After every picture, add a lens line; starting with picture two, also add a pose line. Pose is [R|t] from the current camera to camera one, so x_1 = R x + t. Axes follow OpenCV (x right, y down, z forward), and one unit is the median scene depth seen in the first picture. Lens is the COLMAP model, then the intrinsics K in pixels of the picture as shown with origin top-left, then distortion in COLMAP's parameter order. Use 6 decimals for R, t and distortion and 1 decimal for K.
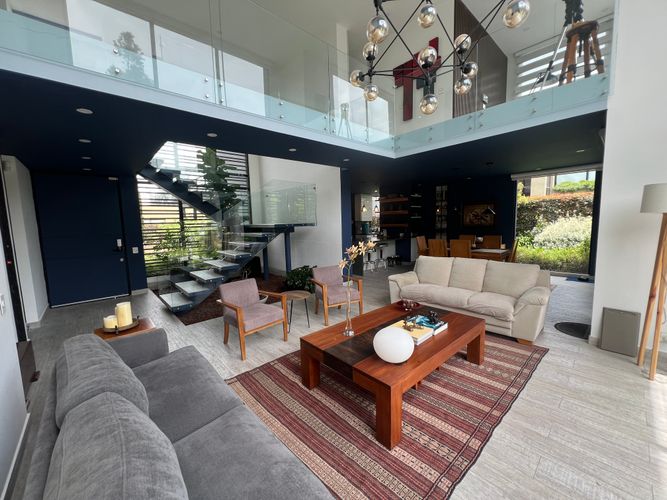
lens RADIAL K [[268.3, 0, 334.3], [0, 268.3, 249.9], [0, 0, 1]] dist [-0.001537, 0.000178]
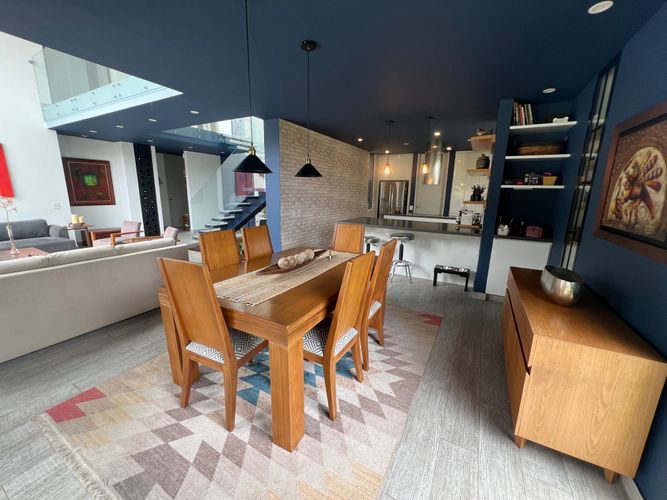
lens RADIAL K [[268.3, 0, 332.5], [0, 268.3, 249.7], [0, 0, 1]] dist [-0.001537, 0.000178]
pose [[0.310885, 0.238397, -0.920064, 0.557608], [-0.134216, 0.969343, 0.205815, -0.073751], [0.940923, 0.059502, 0.333350, 0.597522]]
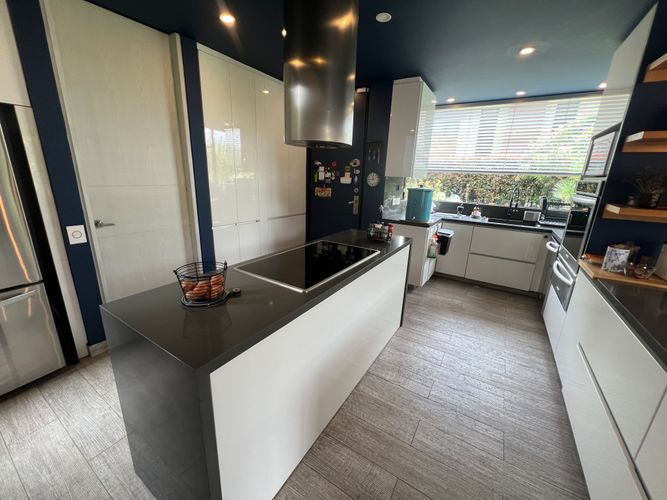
lens RADIAL K [[268.3, 0, 334.6], [0, 268.3, 248.9], [0, 0, 1]] dist [-0.001537, 0.000178]
pose [[0.966584, -0.003713, 0.256323, -0.062798], [-0.036786, 0.987537, 0.153025, -0.087370], [-0.253696, -0.157341, 0.954401, 0.869949]]
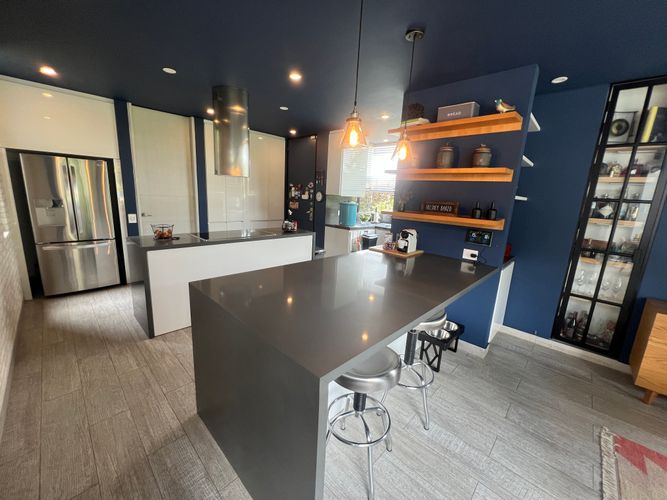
lens RADIAL K [[268.3, 0, 330.4], [0, 268.3, 247.8], [0, 0, 1]] dist [-0.001537, 0.000178]
pose [[0.994666, 0.066865, 0.078541, 0.071023], [-0.073764, 0.993341, 0.088498, -0.074665], [-0.072101, -0.093819, 0.992975, 0.682840]]
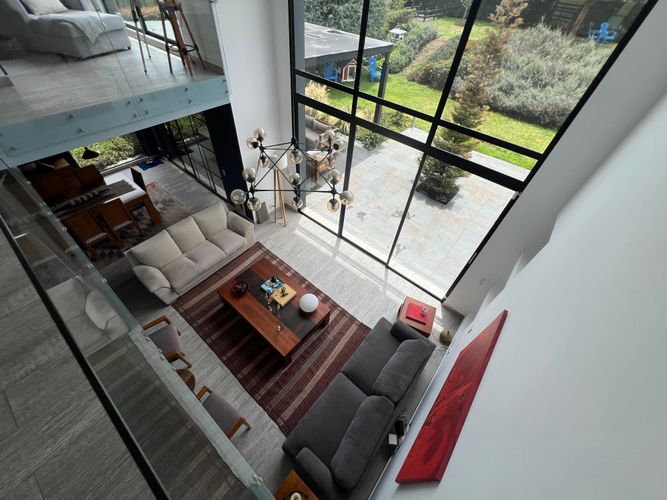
lens RADIAL K [[268.3, 0, 332.5], [0, 268.3, 250.0], [0, 0, 1]] dist [-0.001537, 0.000178]
pose [[-0.141408, -0.722248, 0.677024, -0.206028], [0.047219, 0.678197, 0.733362, -0.323532], [-0.988825, 0.135672, -0.061798, 0.197860]]
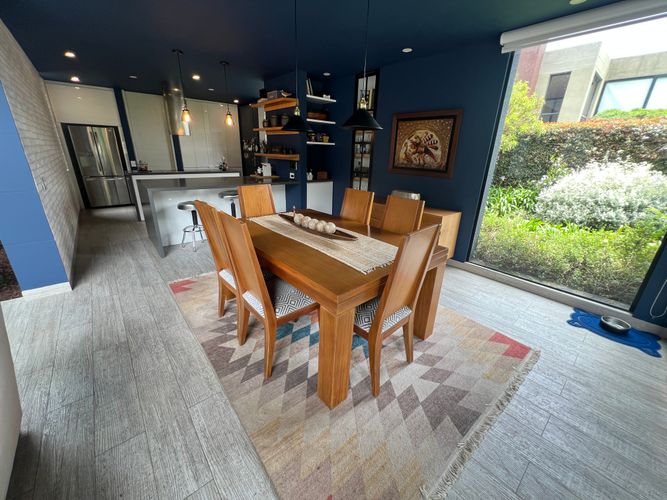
lens RADIAL K [[268.3, 0, 332.1], [0, 268.3, 249.1], [0, 0, 1]] dist [-0.001537, 0.000178]
pose [[0.997469, 0.069141, -0.016579, 0.335777], [-0.063142, 0.968587, 0.240524, -0.045439], [0.032688, -0.238868, 0.970502, 0.412063]]
